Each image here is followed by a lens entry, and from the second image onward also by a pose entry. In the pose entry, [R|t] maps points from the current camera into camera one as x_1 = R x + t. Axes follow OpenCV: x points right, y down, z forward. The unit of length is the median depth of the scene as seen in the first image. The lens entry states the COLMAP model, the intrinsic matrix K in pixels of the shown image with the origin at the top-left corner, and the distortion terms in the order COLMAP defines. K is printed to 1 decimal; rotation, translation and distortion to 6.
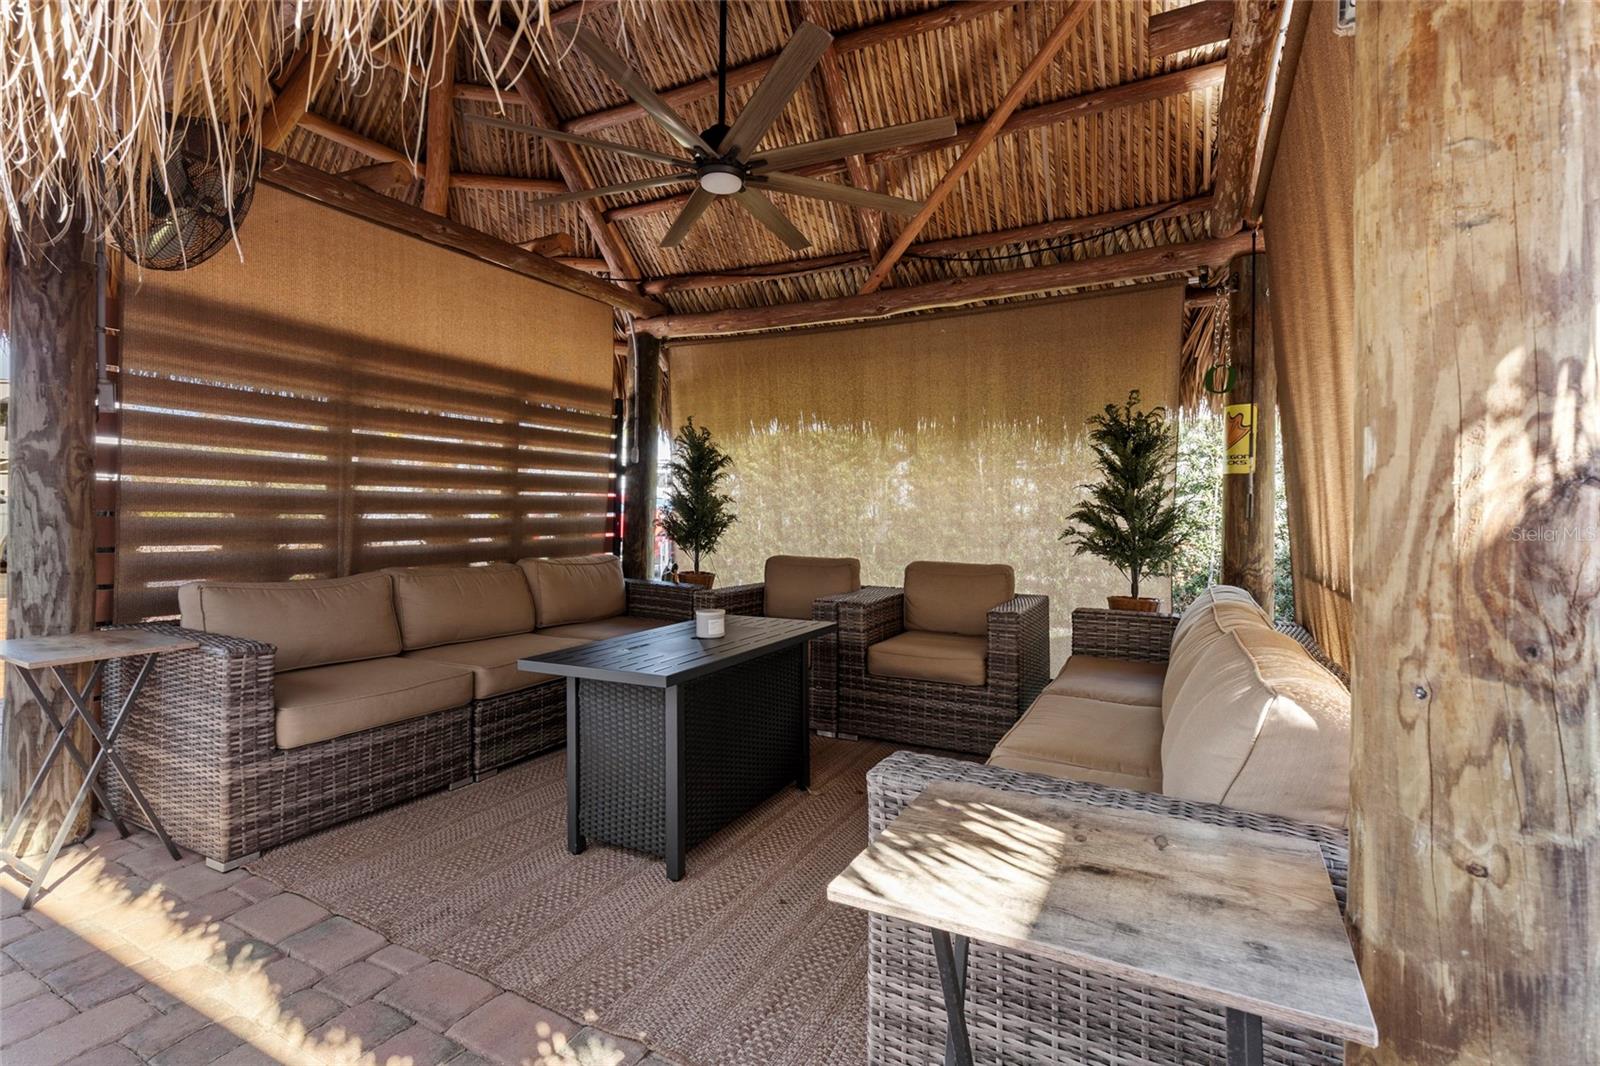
lens RADIAL K [[750.7, 0, 809.9], [0, 750.7, 507.2], [0, 0, 1]] dist [0.002940, 0.000907]
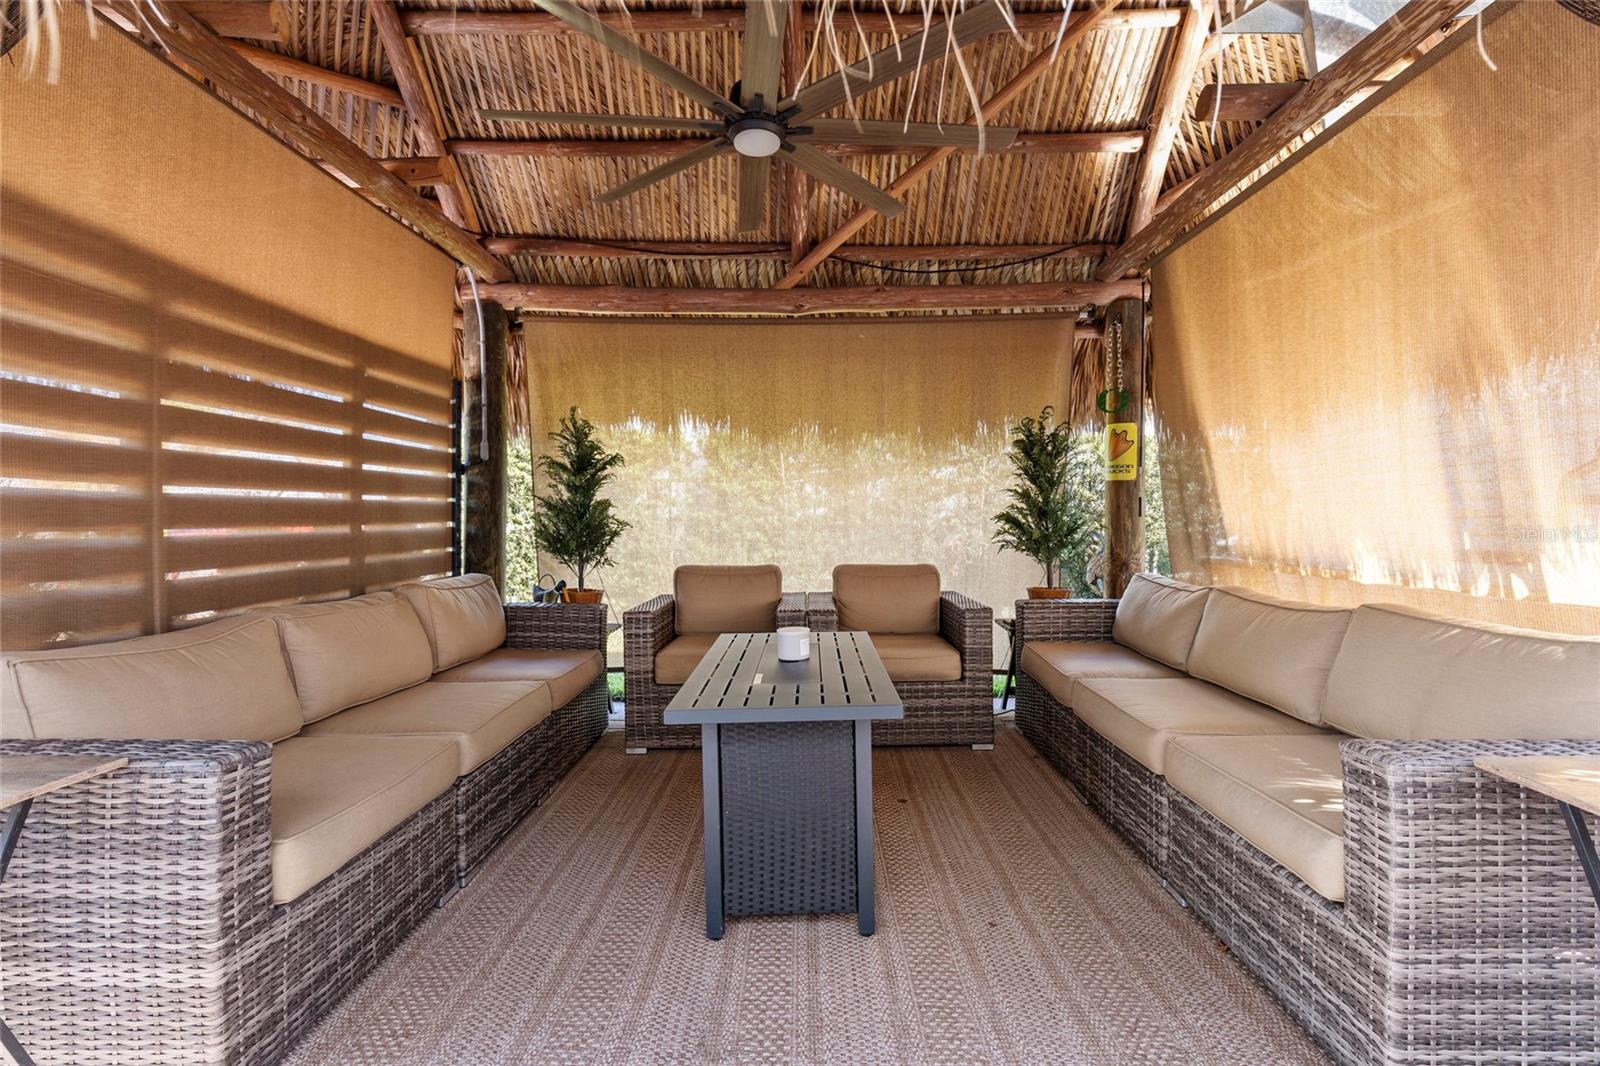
lens RADIAL K [[736.9, 0, 827.1], [0, 736.9, 525.0], [0, 0, 1]] dist [0.001568, 0.000464]
pose [[0.883651, -0.018581, 0.467778, -0.338157], [0.009862, 0.999729, 0.021081, -0.002297], [-0.468043, -0.014015, 0.883595, 0.143642]]
